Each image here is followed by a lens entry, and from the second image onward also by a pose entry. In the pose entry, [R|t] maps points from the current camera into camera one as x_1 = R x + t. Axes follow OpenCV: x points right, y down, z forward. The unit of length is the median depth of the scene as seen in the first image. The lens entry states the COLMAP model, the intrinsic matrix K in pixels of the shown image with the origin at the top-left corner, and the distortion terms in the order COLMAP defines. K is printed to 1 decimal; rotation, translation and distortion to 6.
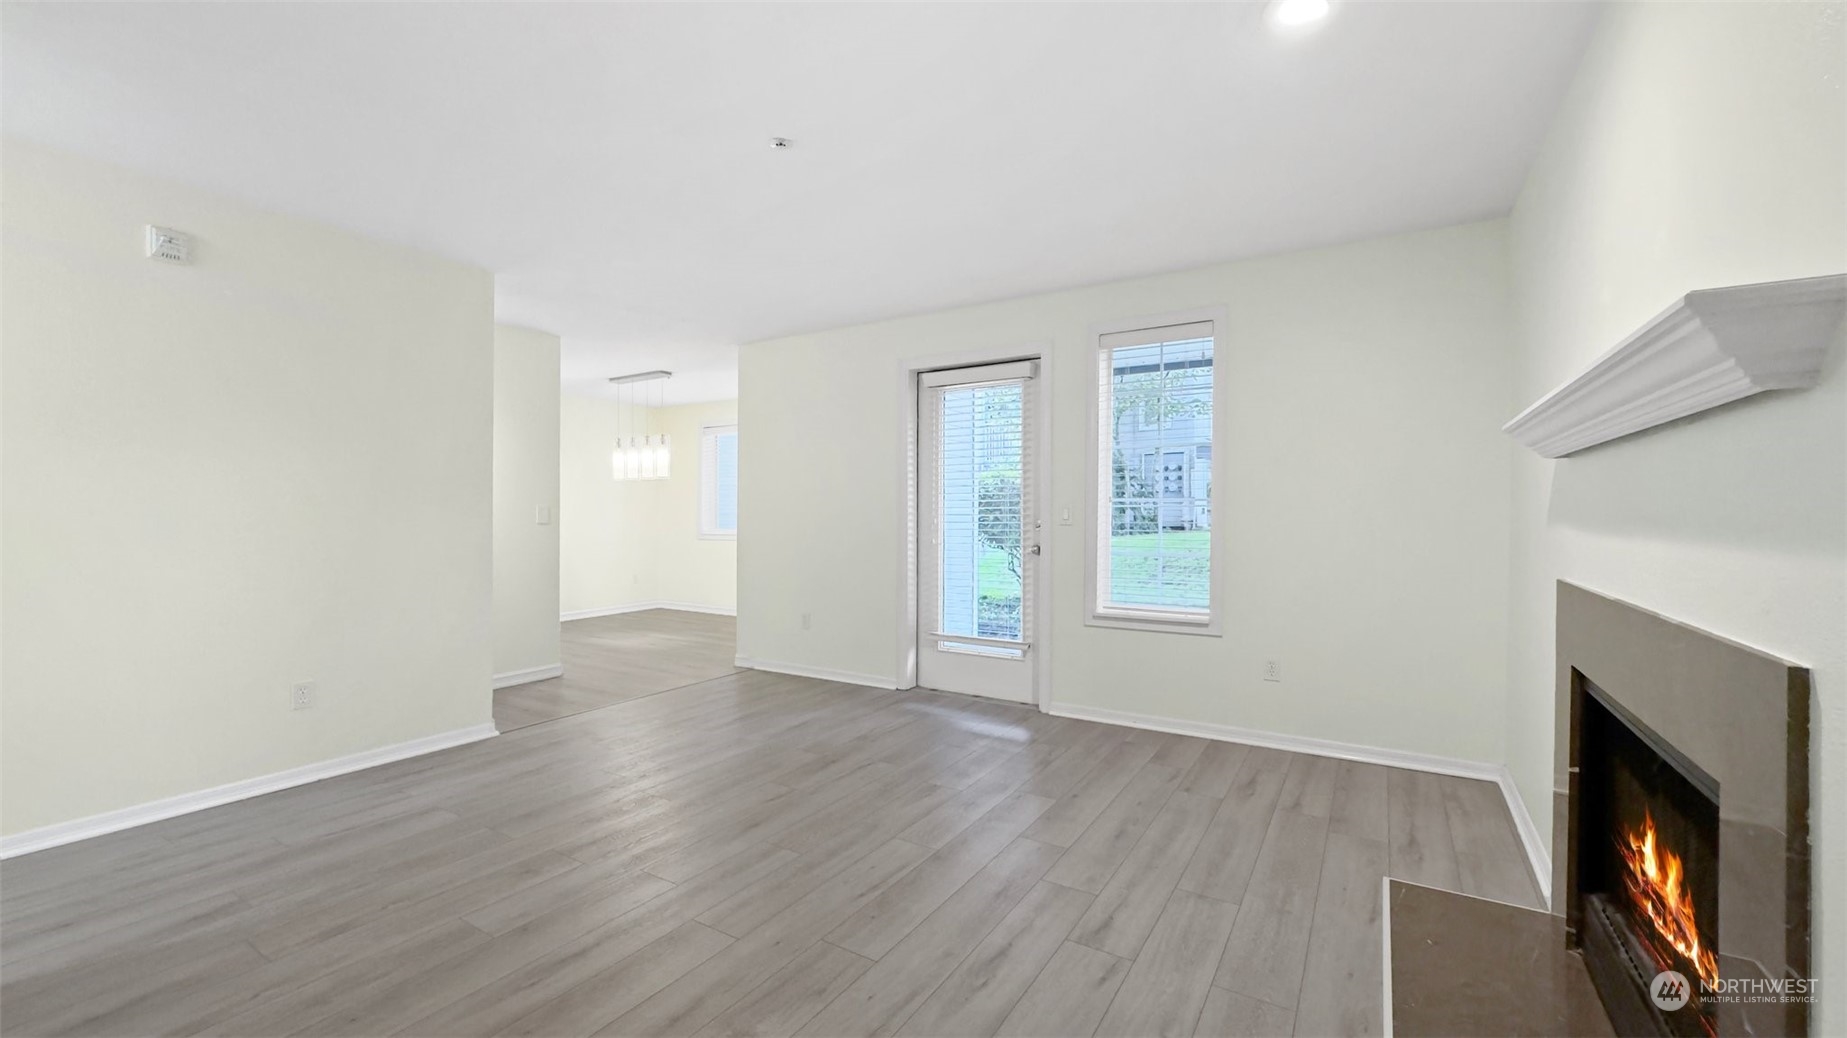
lens RADIAL K [[742.8, 0, 921.3], [0, 742.8, 515.3], [0, 0, 1]] dist [0.001986, 0.000072]
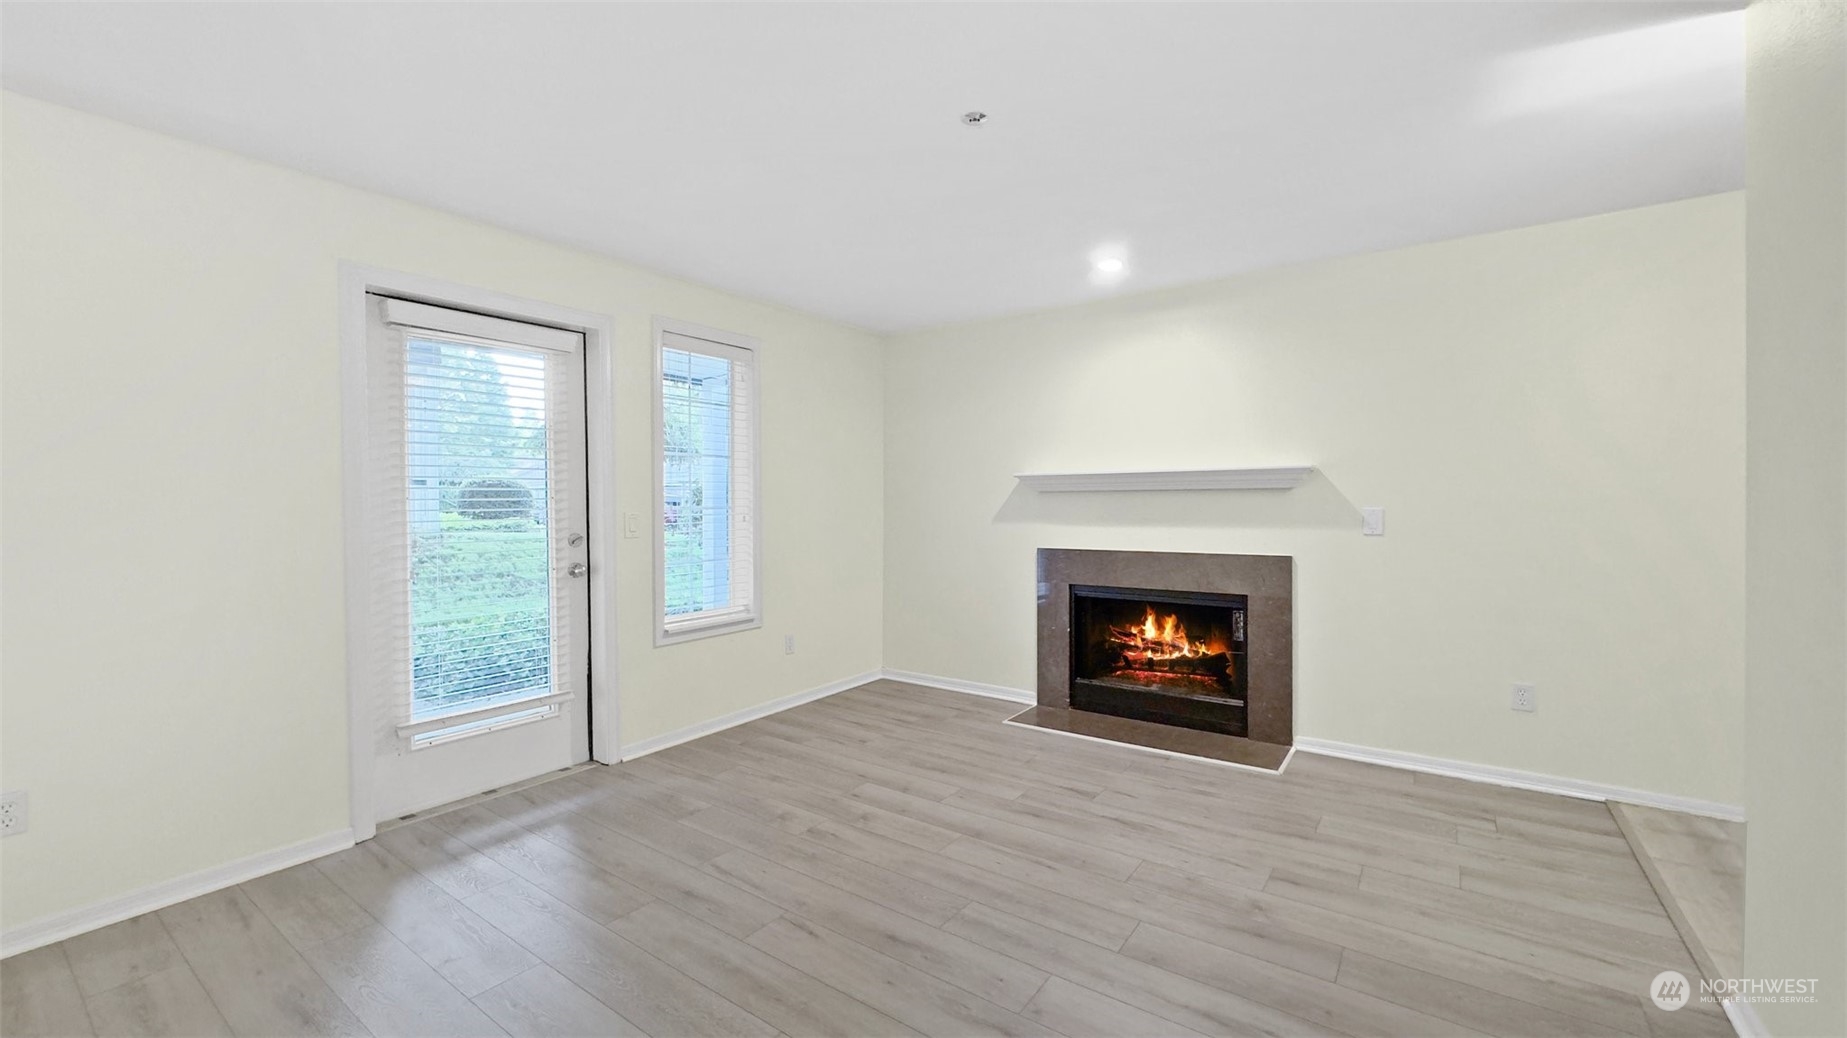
lens RADIAL K [[742.8, 0, 921.9], [0, 742.8, 512.3], [0, 0, 1]] dist [0.001986, 0.000072]
pose [[0.042537, -0.011357, 0.999030, -0.826037], [0.004285, 0.999928, 0.011185, -0.032148], [-0.999086, 0.003805, 0.042582, 0.774276]]
